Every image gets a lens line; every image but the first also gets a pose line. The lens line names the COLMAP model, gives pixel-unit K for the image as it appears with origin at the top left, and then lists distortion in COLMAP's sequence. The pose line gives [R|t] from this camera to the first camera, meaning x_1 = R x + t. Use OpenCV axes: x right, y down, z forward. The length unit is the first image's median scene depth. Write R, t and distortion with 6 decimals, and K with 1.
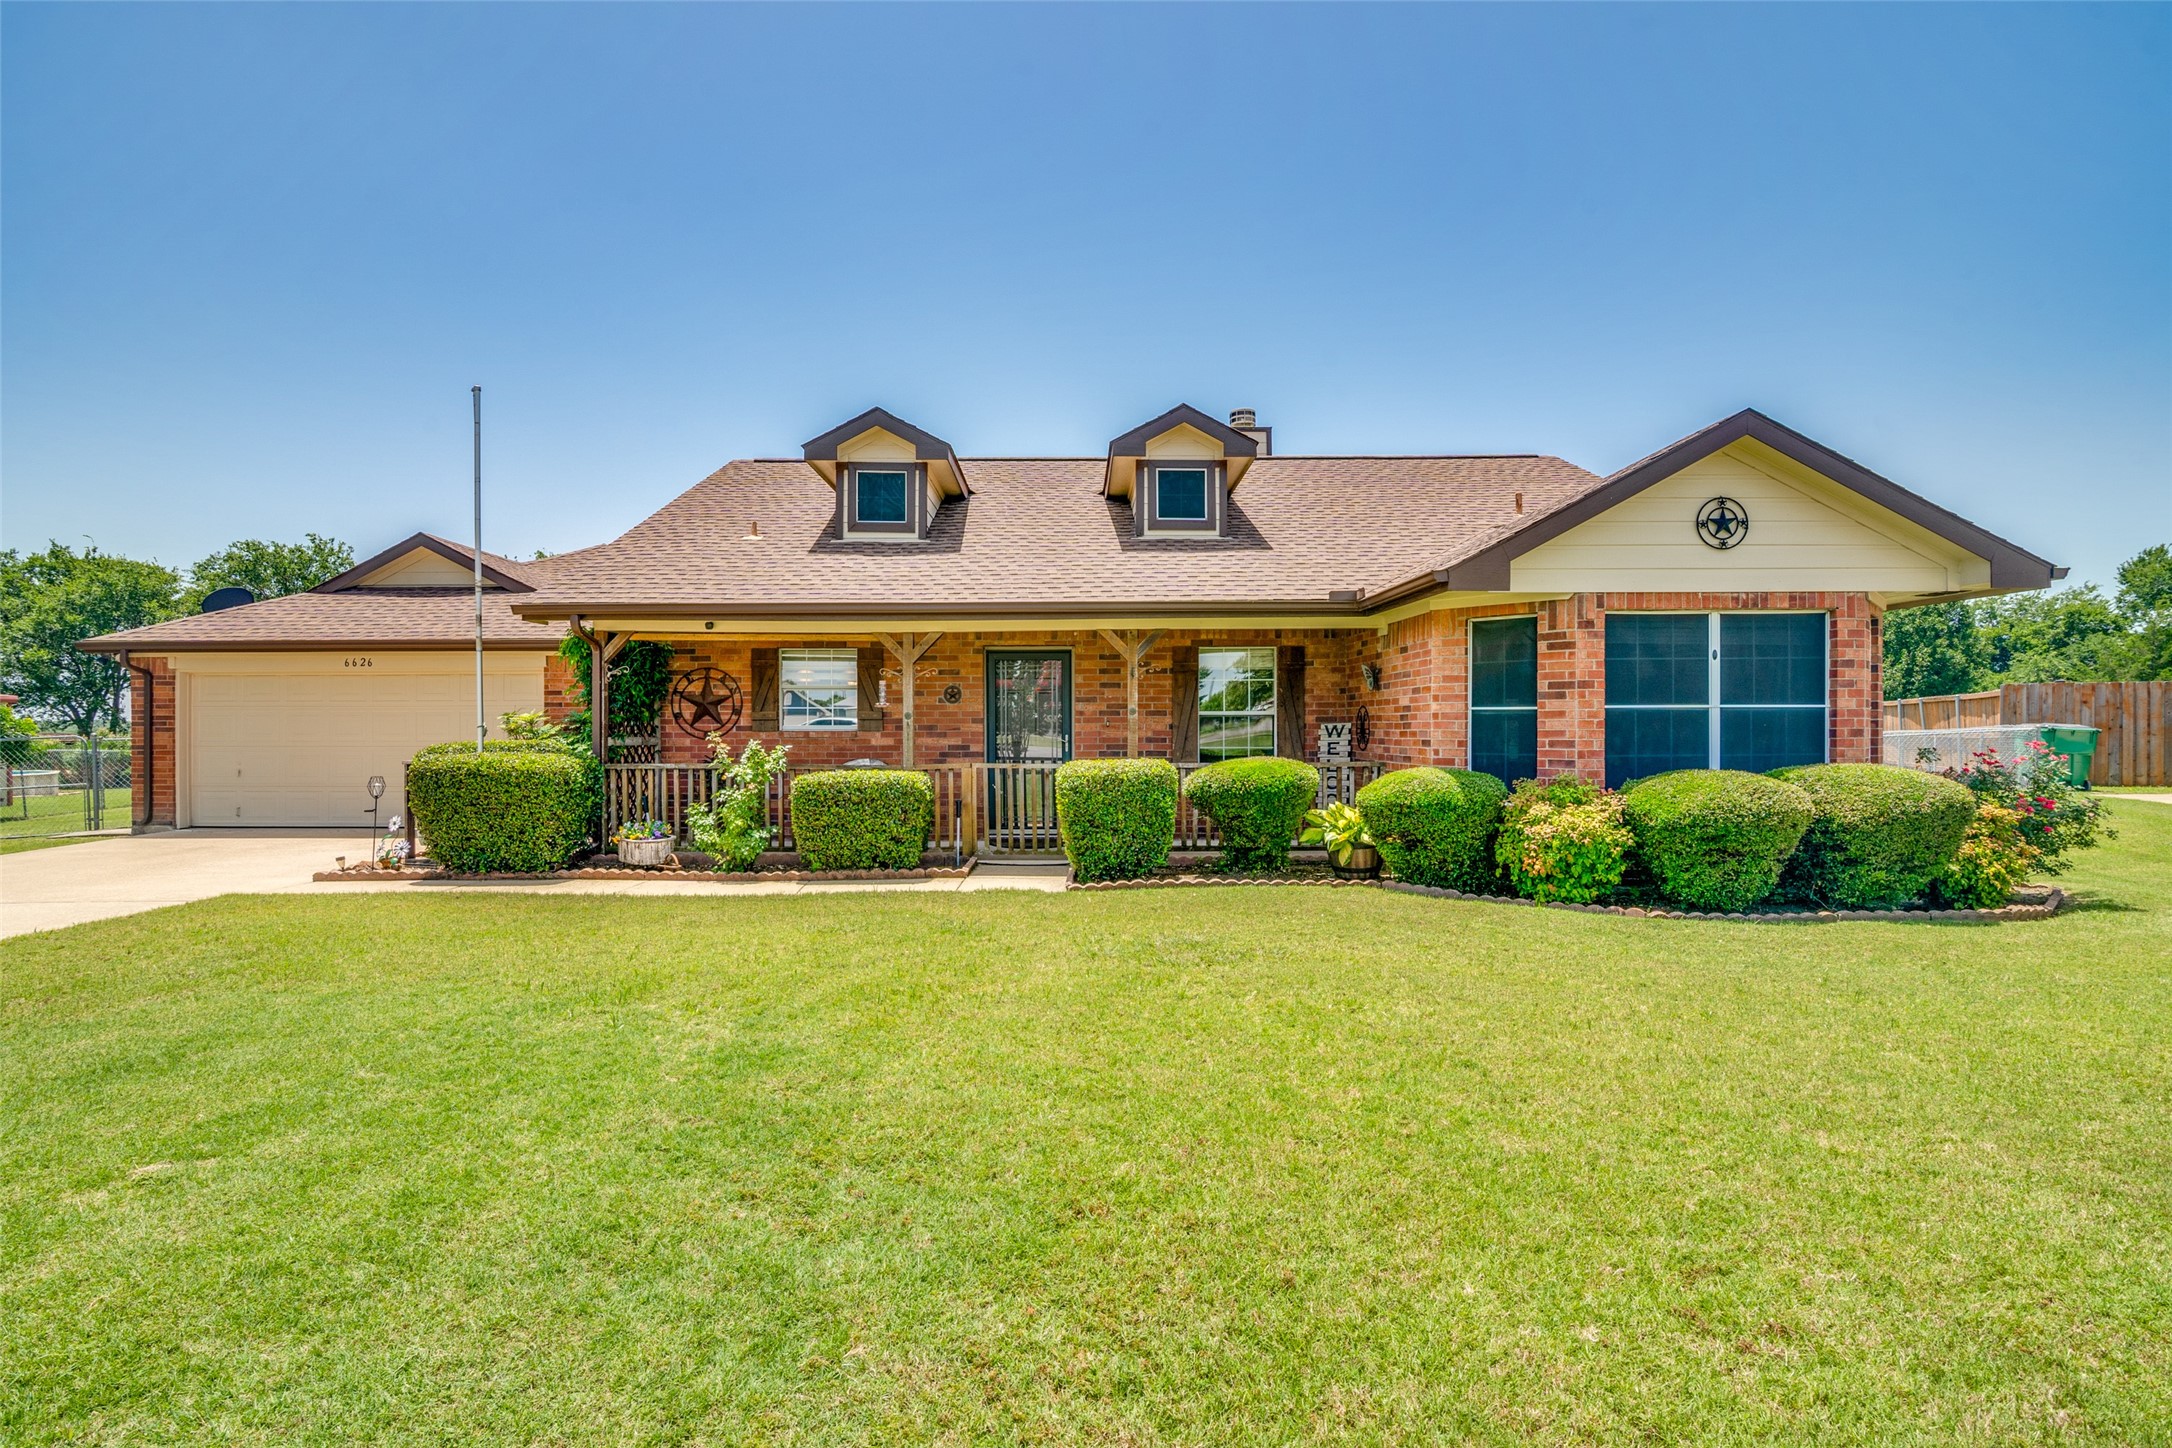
lens RADIAL K [[1002.7, 0, 1073.1], [0, 1002.7, 733.5], [0, 0, 1]] dist [-0.017462, 0.000557]
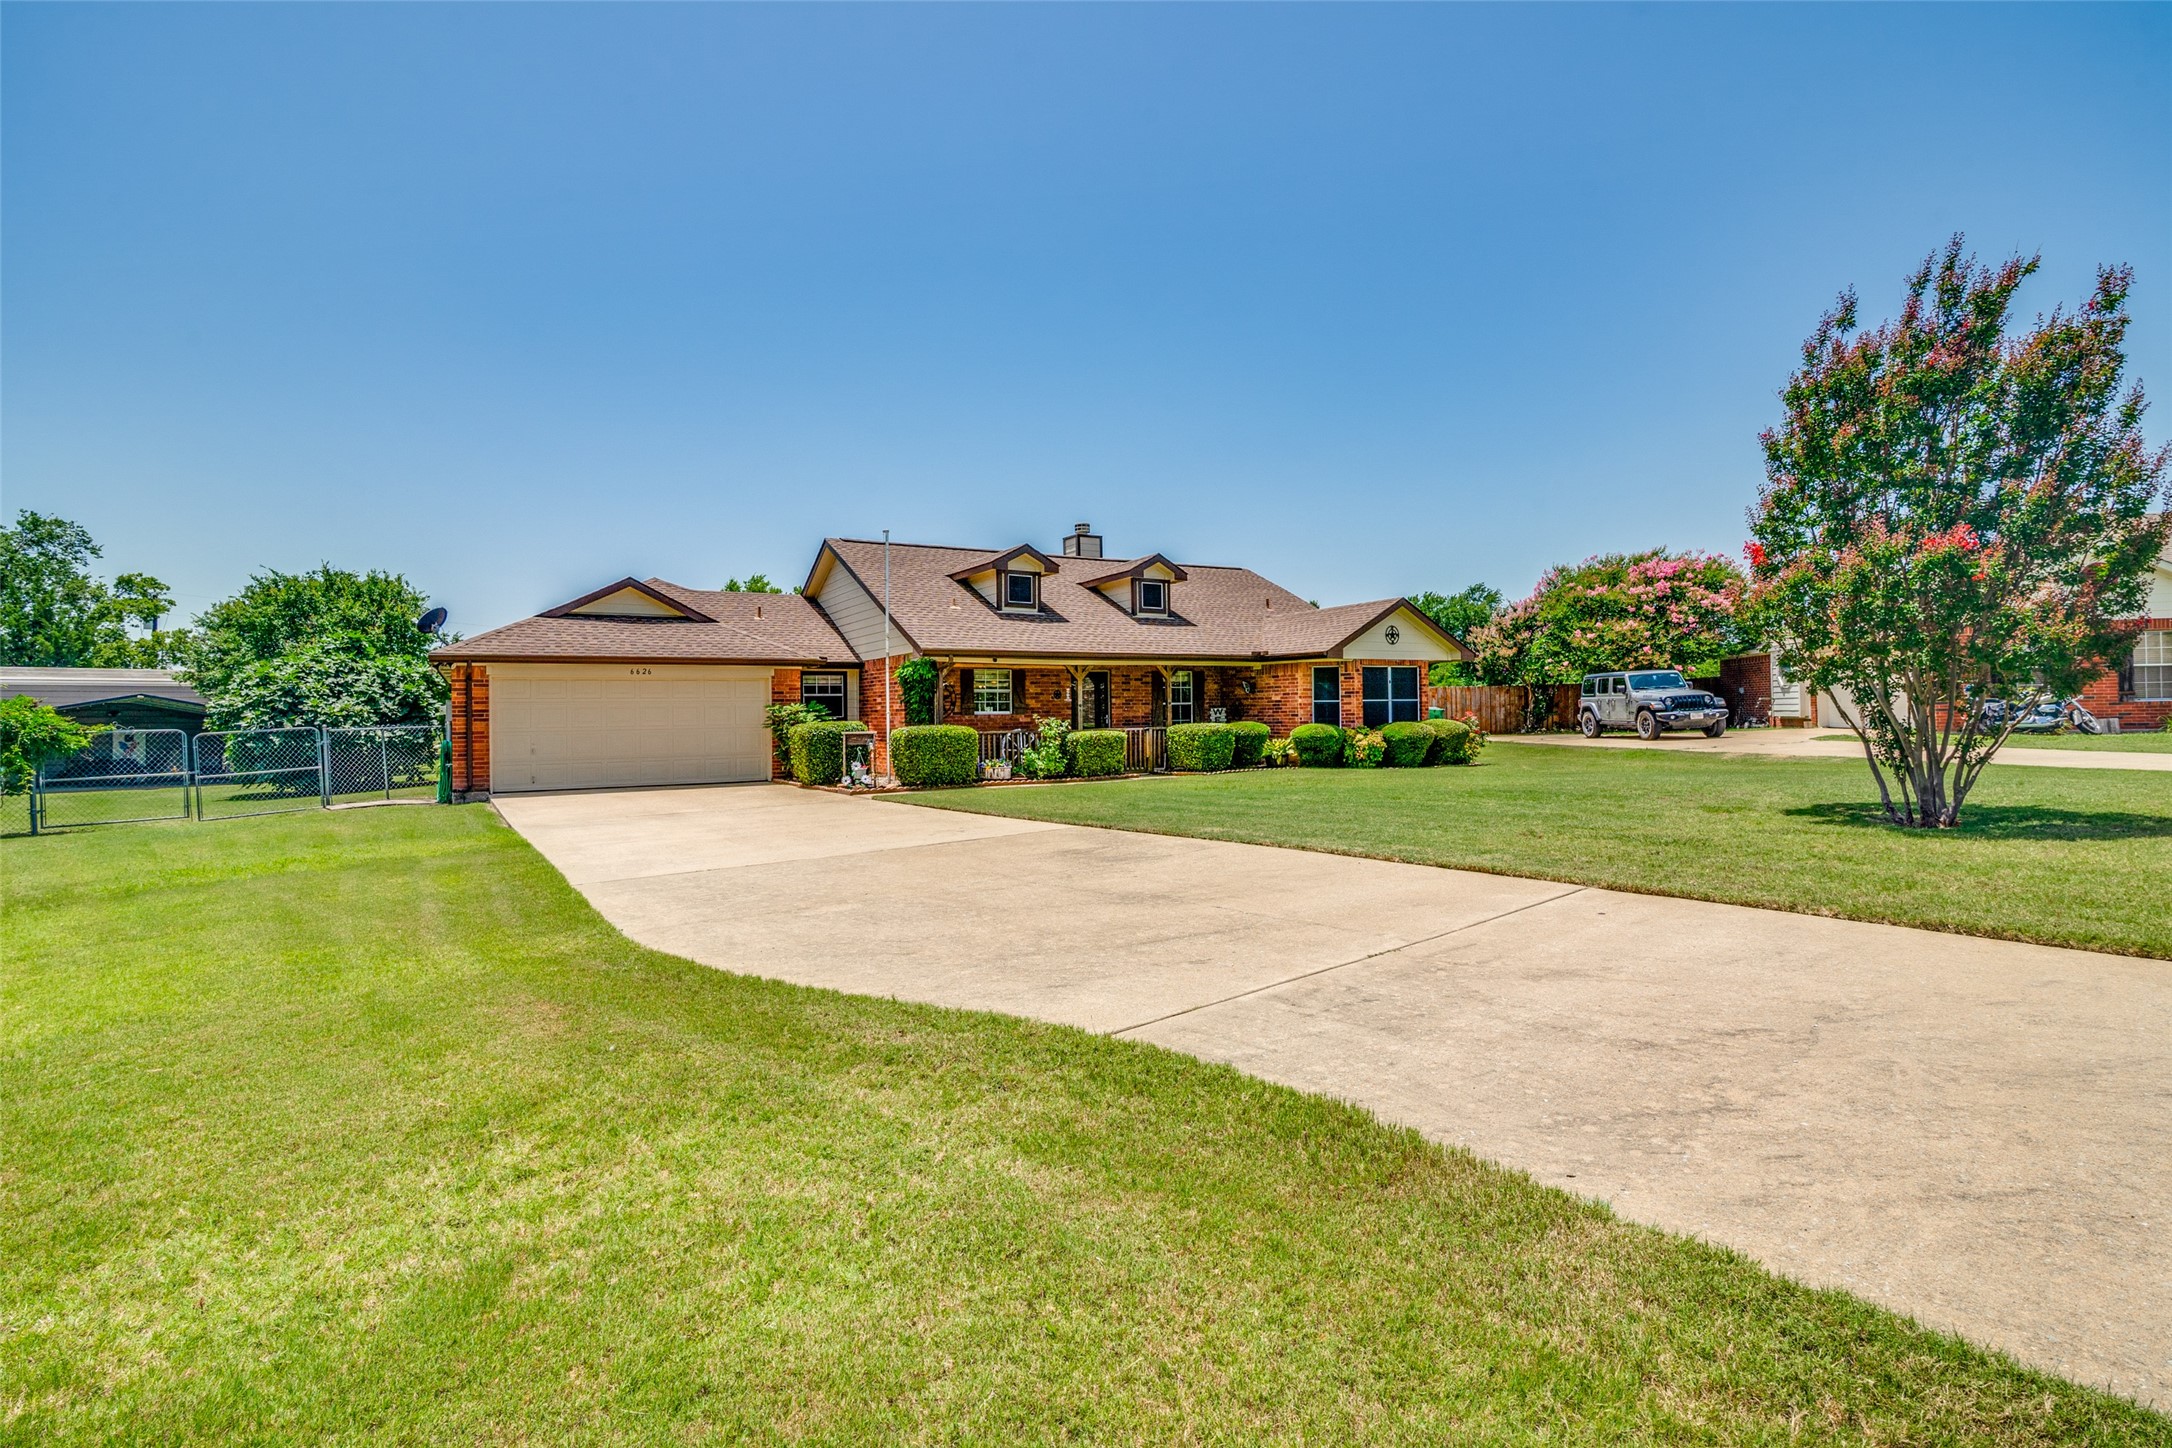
lens RADIAL K [[1002.7, 0, 1073.1], [0, 1002.7, 733.5], [0, 0, 1]] dist [-0.017462, 0.000557]
pose [[0.859719, -0.019034, 0.510413, -1.320858], [0.016098, 0.999819, 0.010170, 0.019648], [-0.510514, -0.000527, 0.859869, -0.815883]]
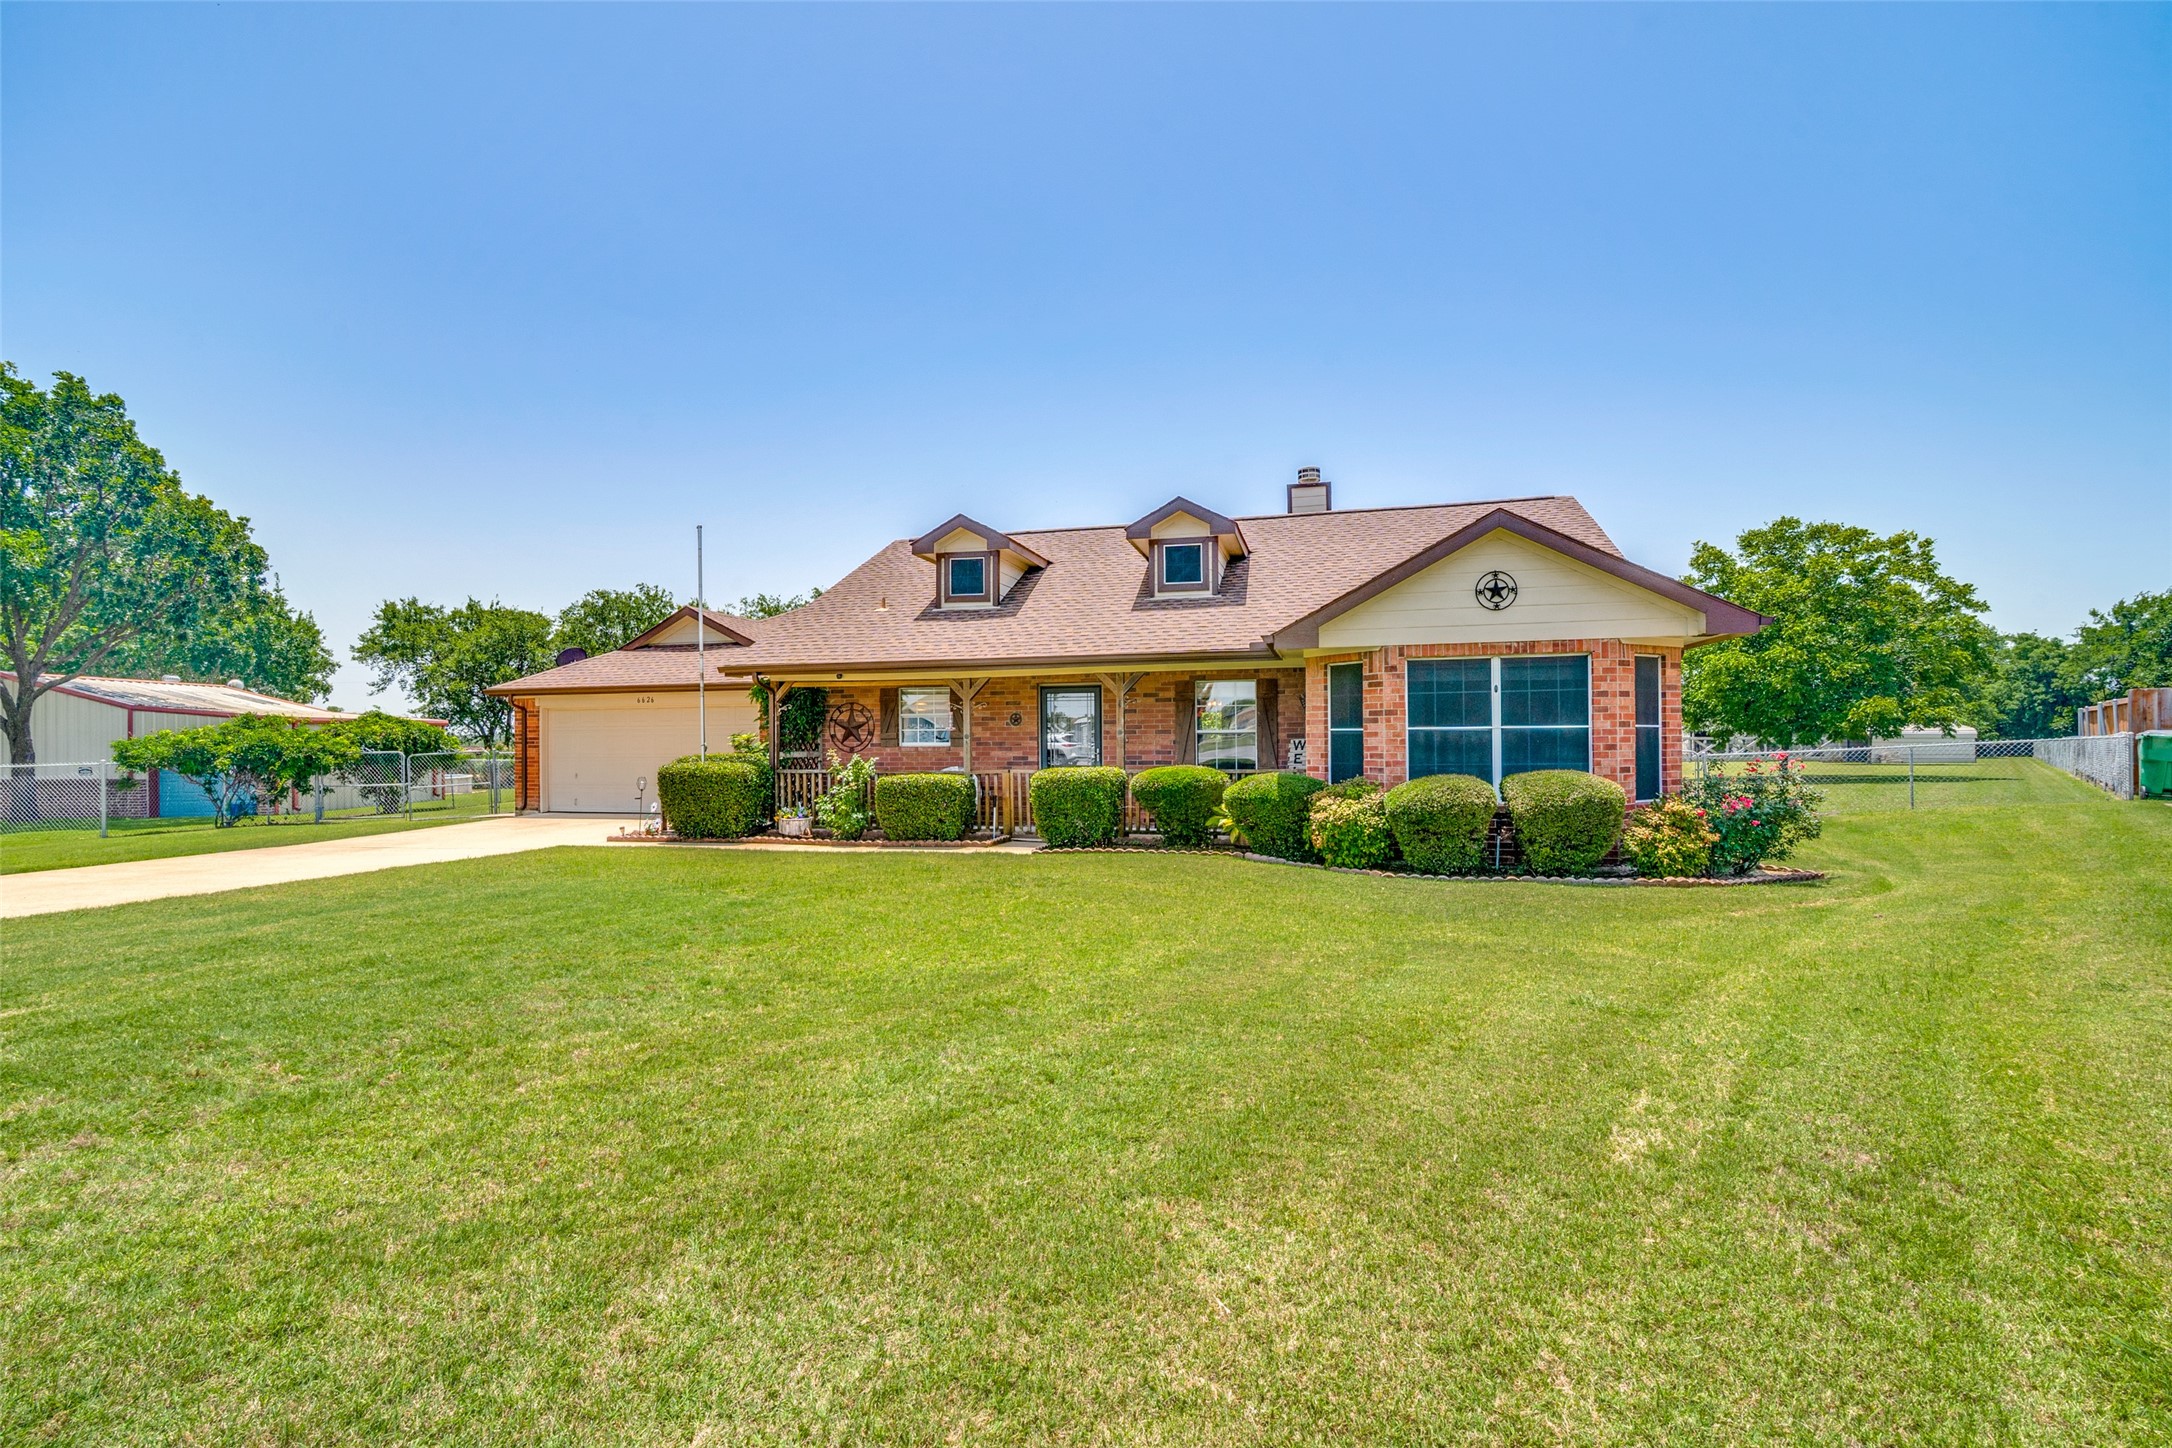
lens RADIAL K [[1002.7, 0, 1073.1], [0, 1002.7, 733.5], [0, 0, 1]] dist [-0.017462, 0.000557]
pose [[0.967398, -0.007396, -0.253153, 0.370352], [0.005444, 0.999950, -0.008408, -0.009406], [0.253203, 0.006756, 0.967390, -0.371812]]
